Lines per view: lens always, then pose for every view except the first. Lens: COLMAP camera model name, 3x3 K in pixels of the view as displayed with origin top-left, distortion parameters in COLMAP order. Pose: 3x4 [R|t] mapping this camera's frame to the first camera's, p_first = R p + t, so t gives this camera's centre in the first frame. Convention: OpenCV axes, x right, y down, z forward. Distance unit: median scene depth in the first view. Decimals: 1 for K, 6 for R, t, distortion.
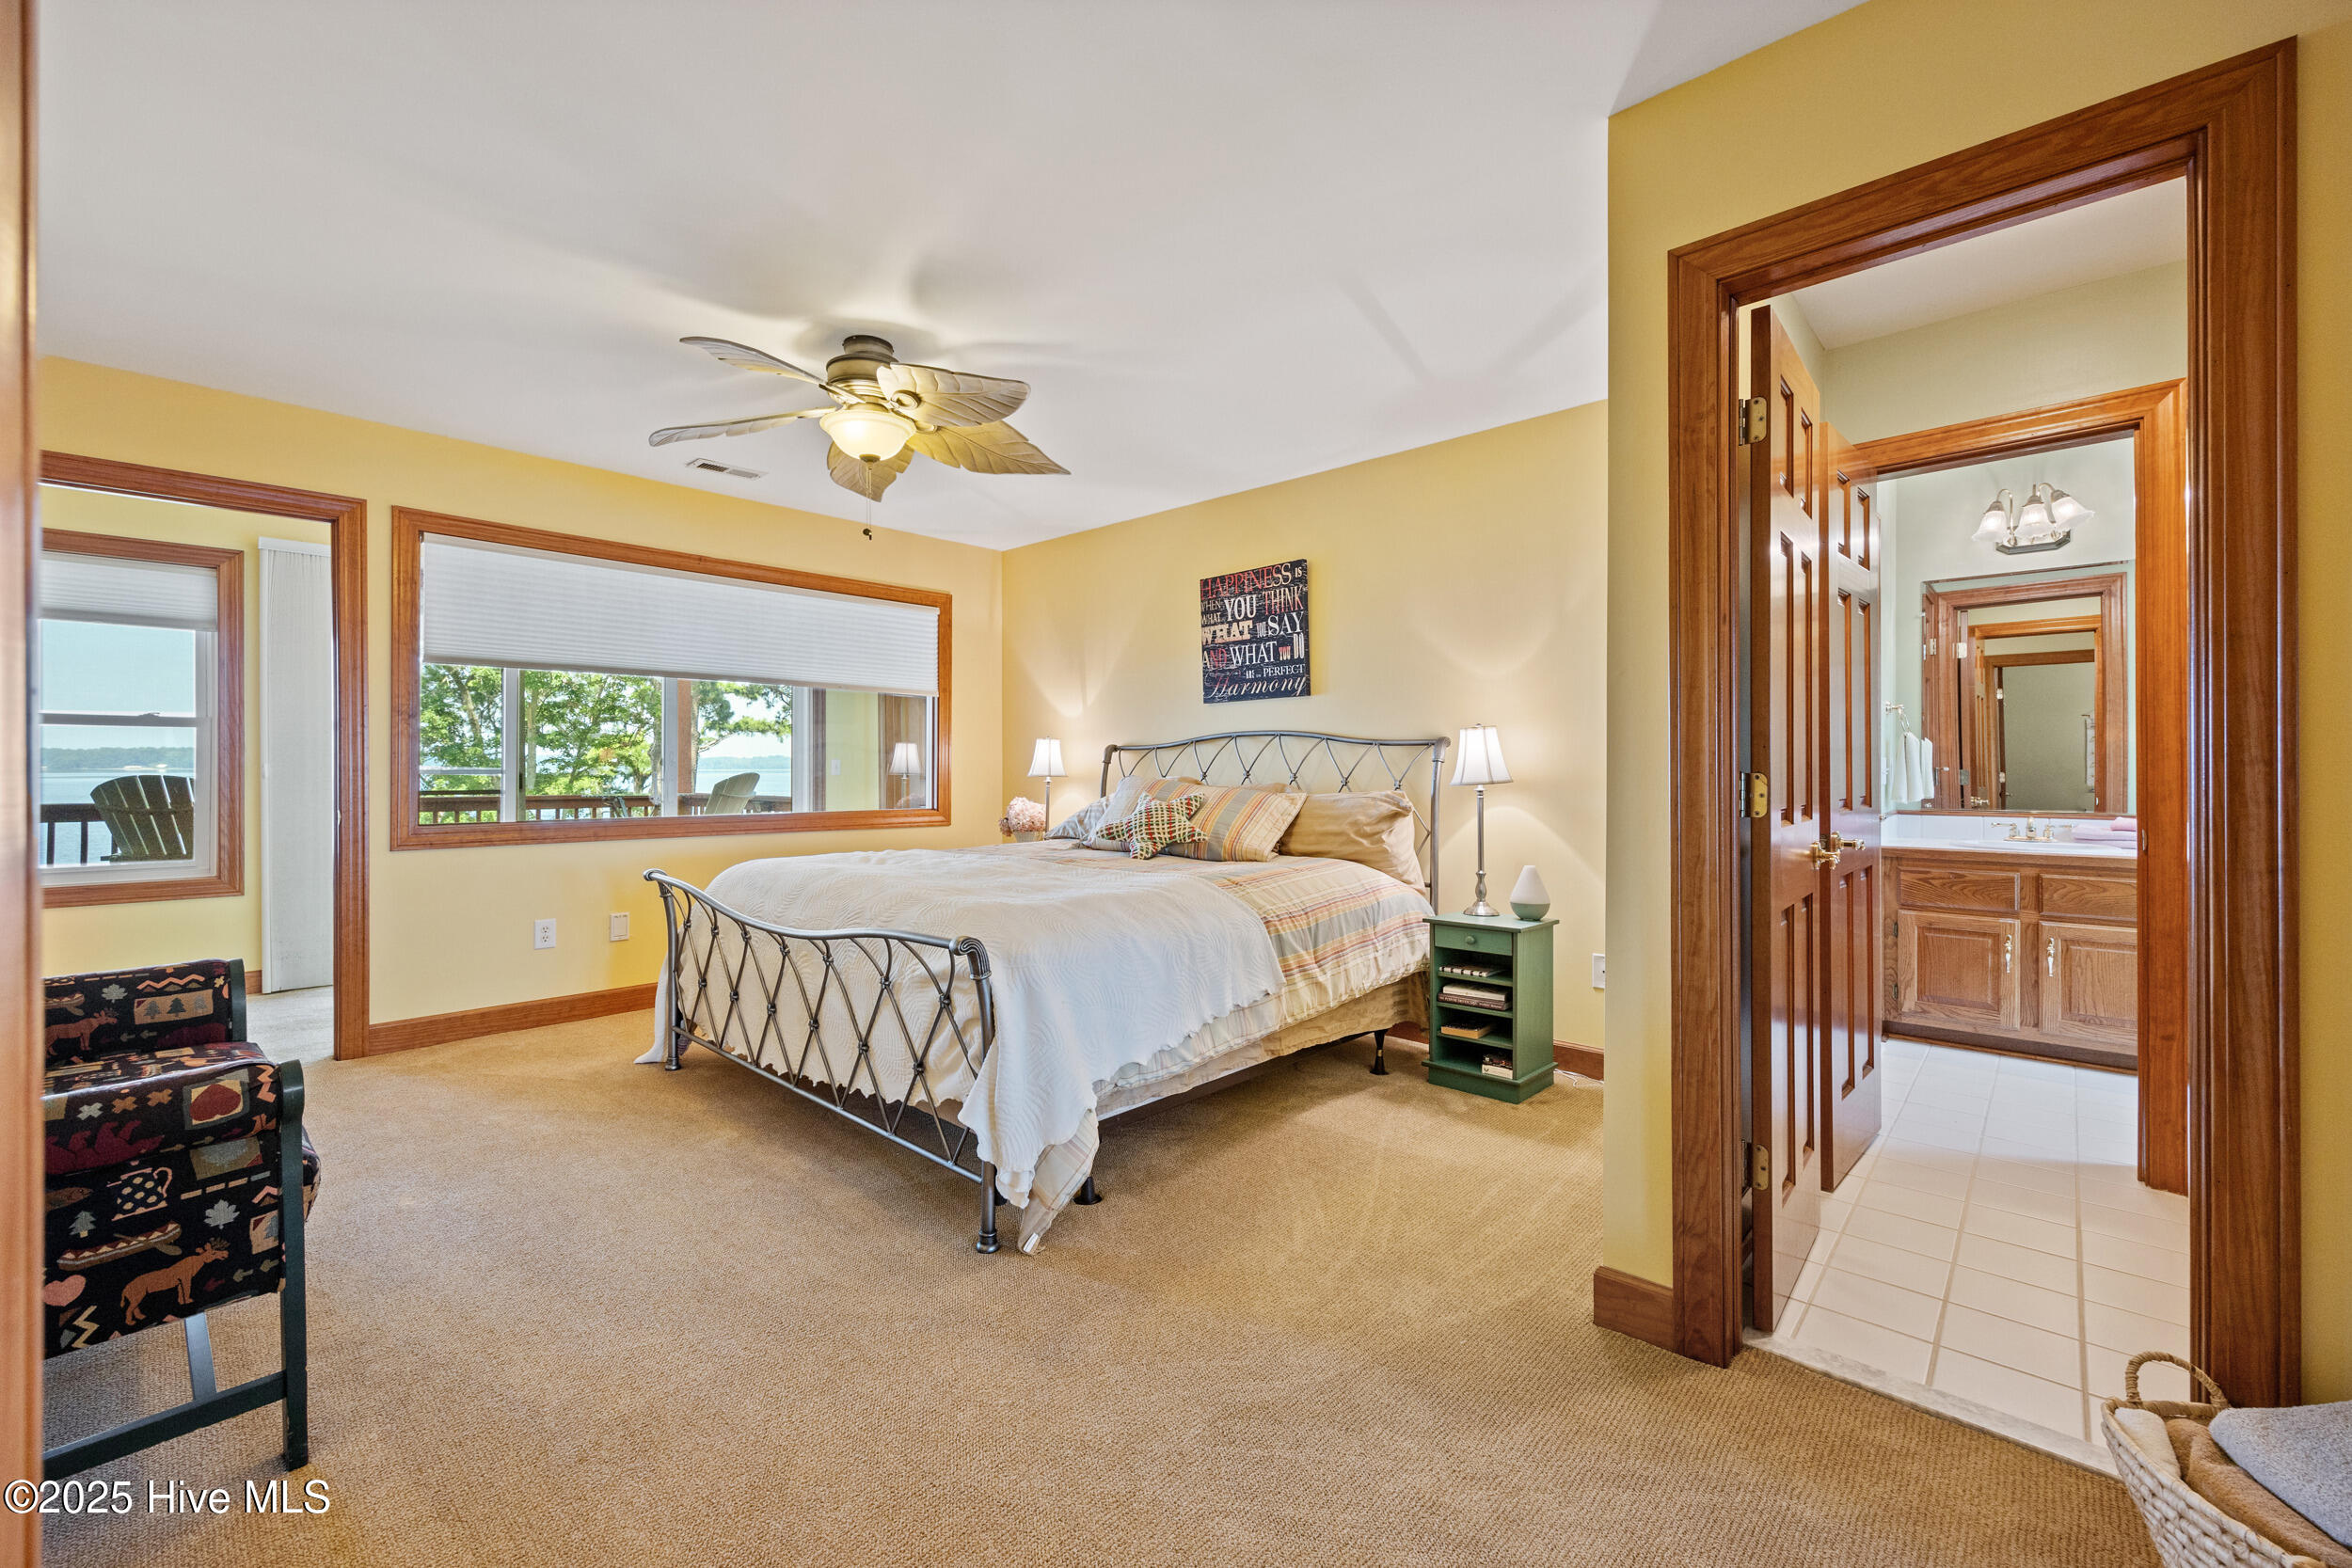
lens RADIAL K [[940.5, 0, 1188.8], [0, 940.5, 775.6], [0, 0, 1]] dist [0.007764, -0.000287]
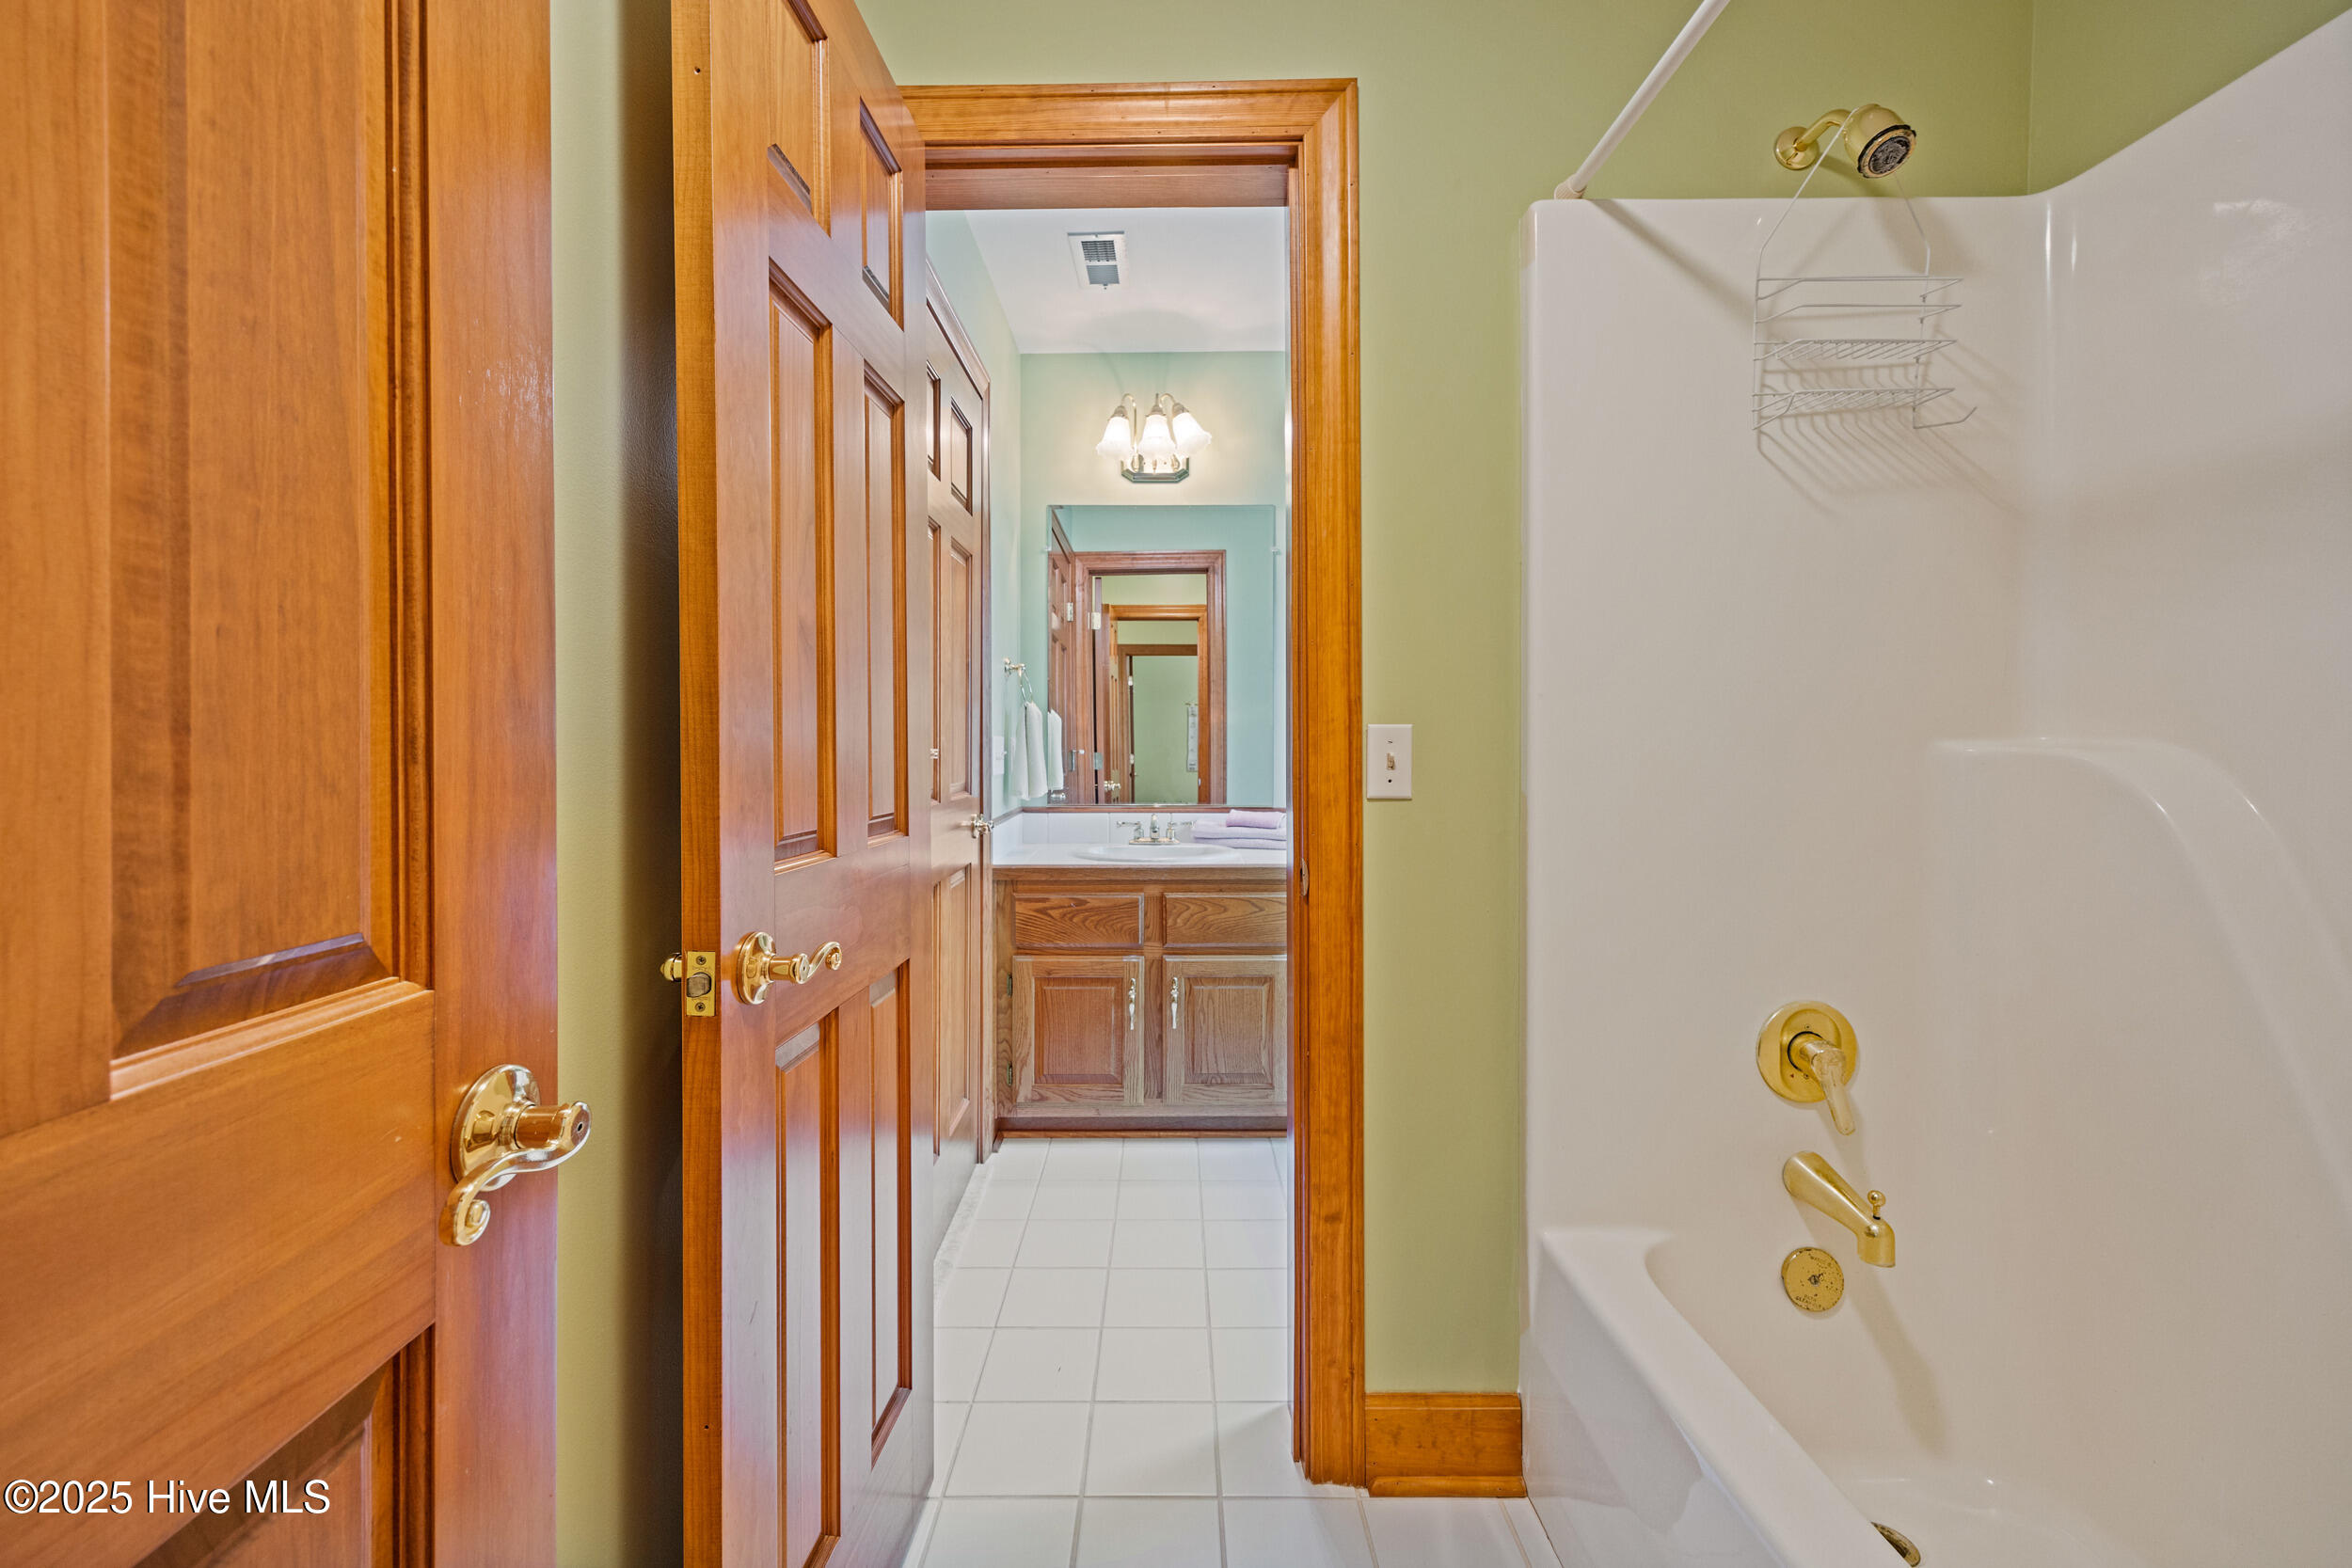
lens RADIAL K [[940.5, 0, 1175.1], [0, 940.5, 773.0], [0, 0, 1]] dist [0.007764, -0.000287]
pose [[0.729311, -0.011589, 0.684084, 0.374886], [0.000113, 0.999859, 0.016818, -0.003427], [-0.684182, -0.012188, 0.729210, 0.426283]]
